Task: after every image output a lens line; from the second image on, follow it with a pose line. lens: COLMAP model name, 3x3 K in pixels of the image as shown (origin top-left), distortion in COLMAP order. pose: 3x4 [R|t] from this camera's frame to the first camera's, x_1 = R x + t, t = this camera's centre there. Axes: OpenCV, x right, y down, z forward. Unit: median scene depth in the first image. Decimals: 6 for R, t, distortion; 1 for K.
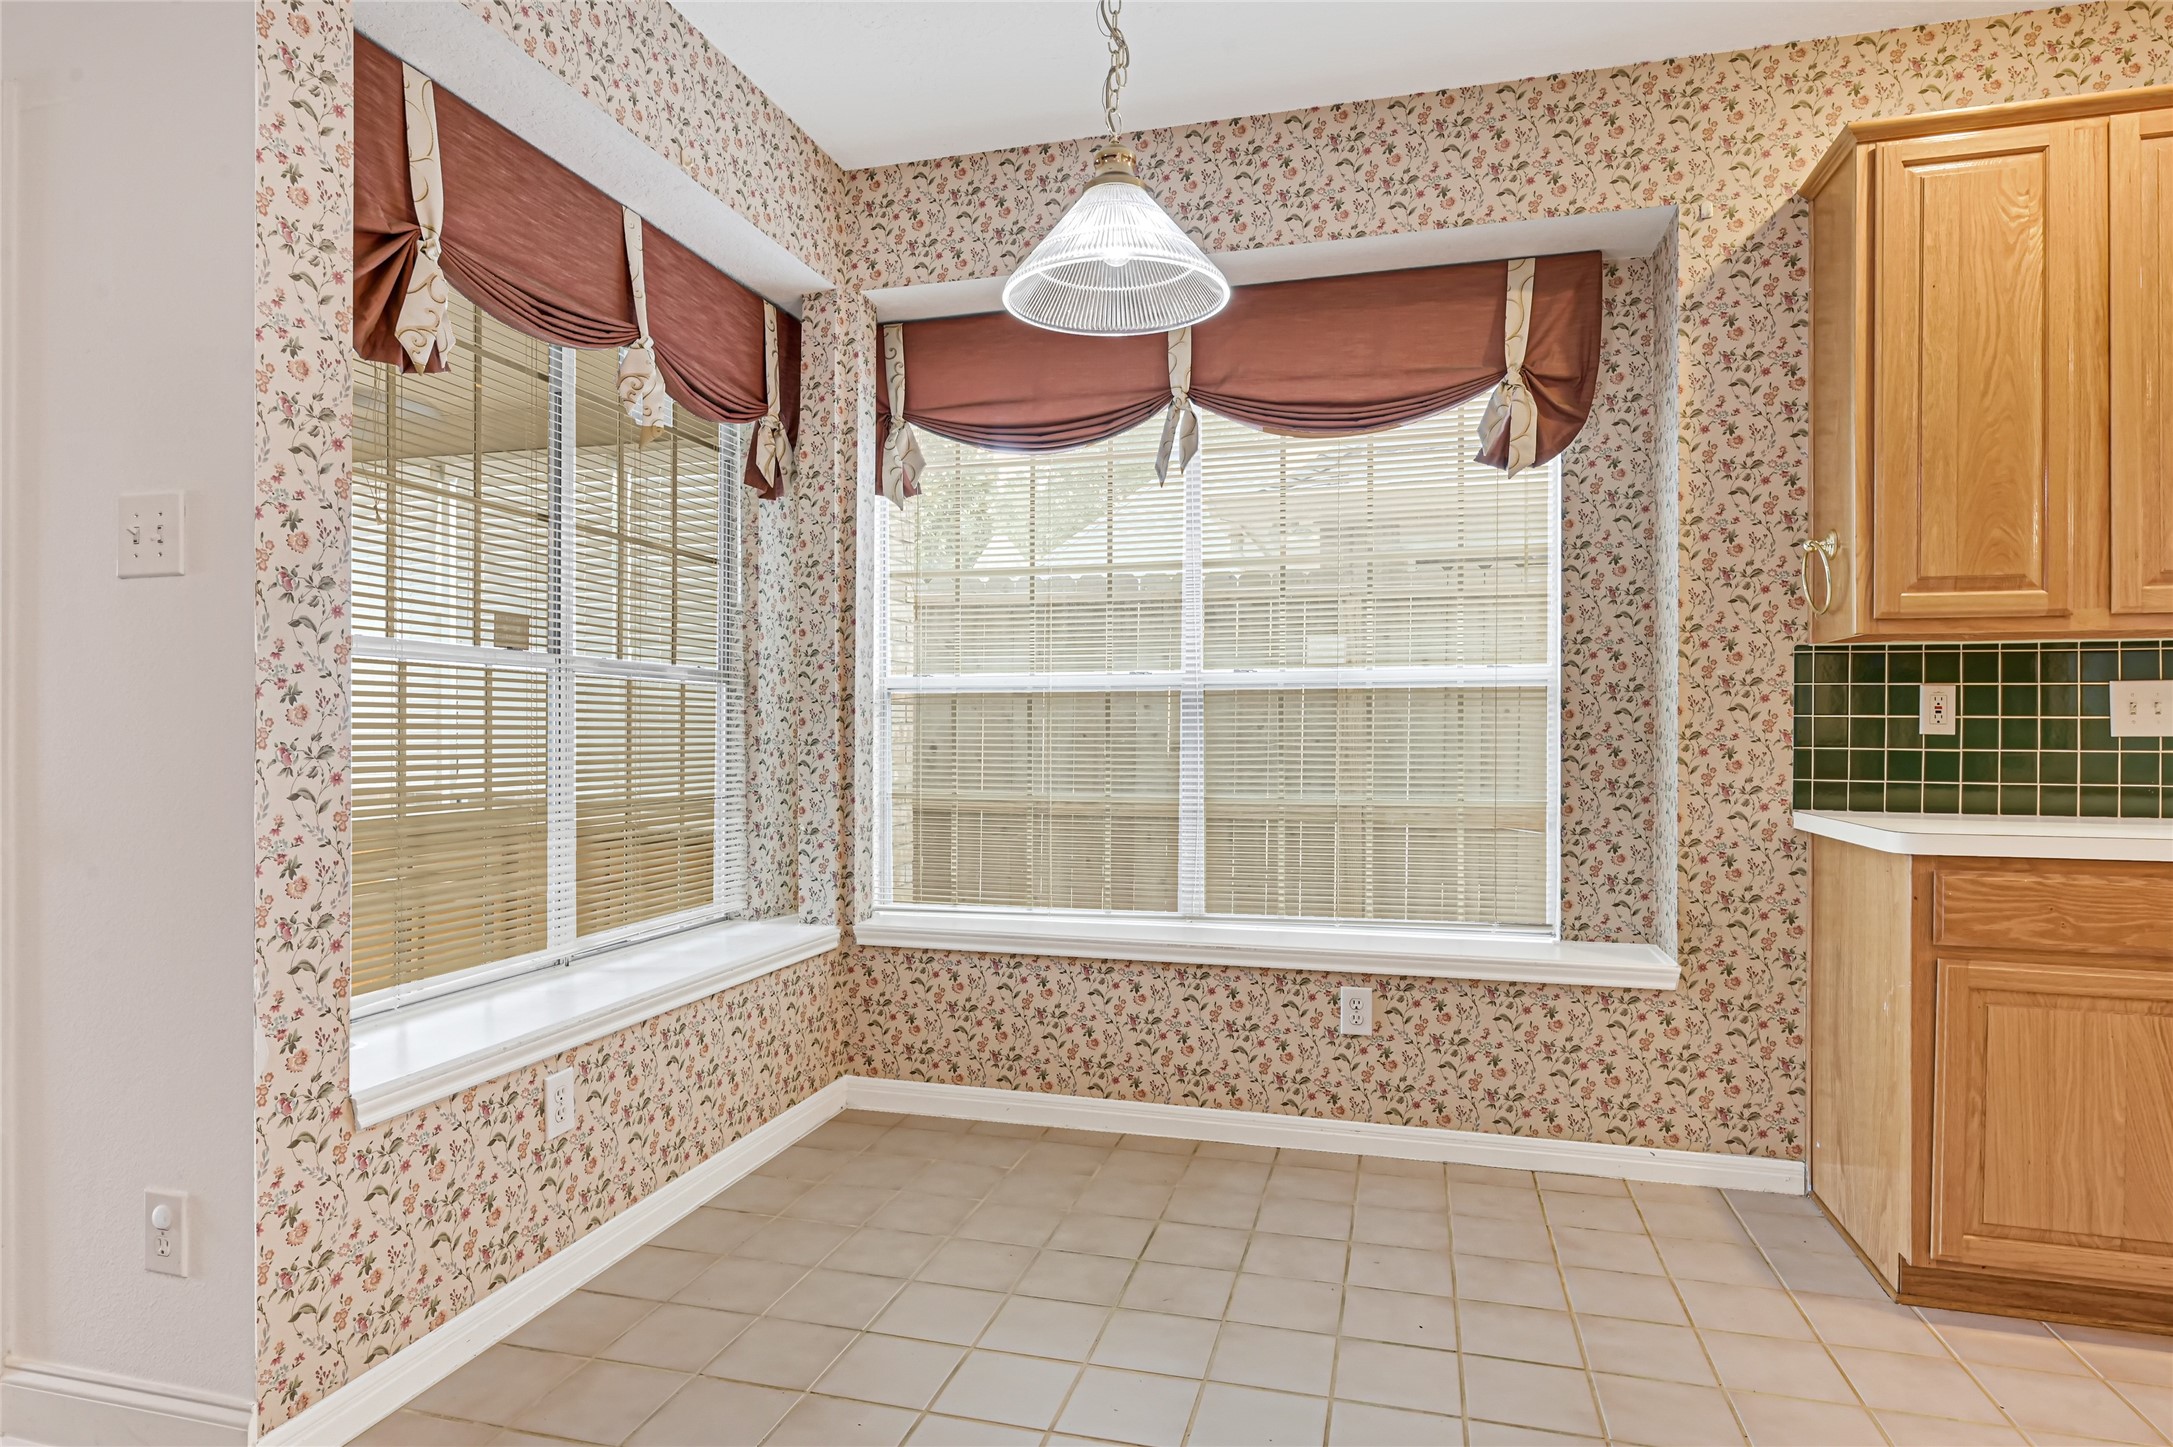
lens RADIAL K [[1197.7, 0, 1084.9], [0, 1197.7, 730.3], [0, 0, 1]] dist [0.005590, 0.000952]
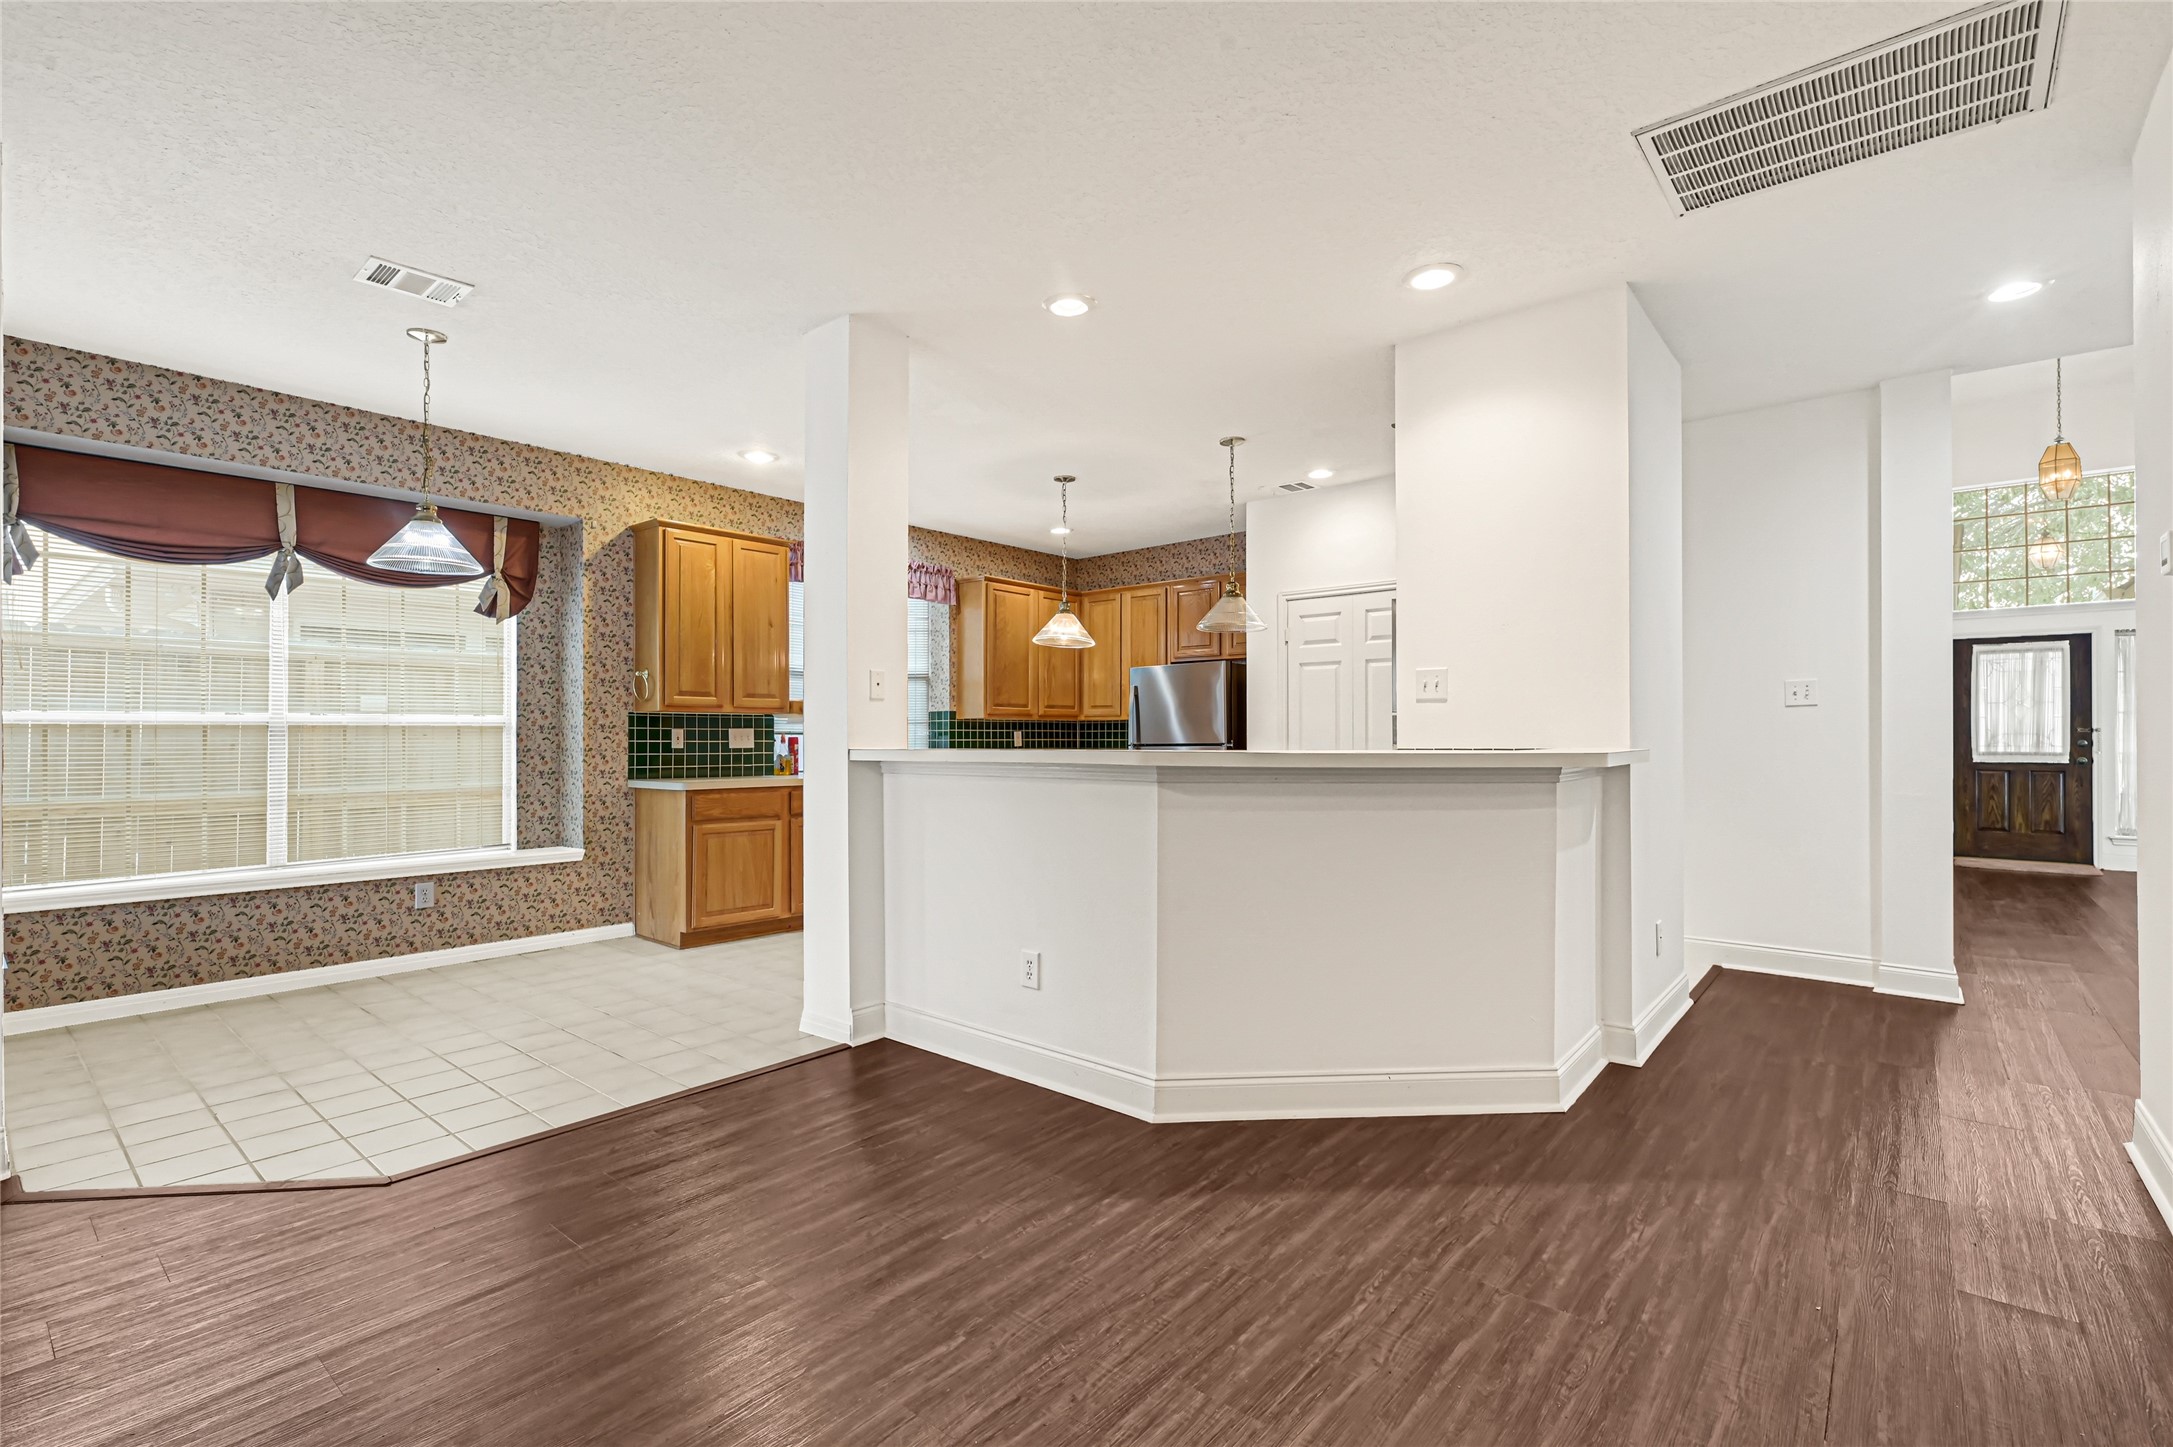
lens RADIAL K [[975.1, 0, 1086.5], [0, 975.1, 723.5], [0, 0, 1]] dist [0.000076, -0.000131]
pose [[0.420446, 0.011362, 0.907246, -0.781624], [0.005152, 0.999876, -0.014909, -0.012777], [-0.907303, 0.010943, 0.420335, -0.649294]]
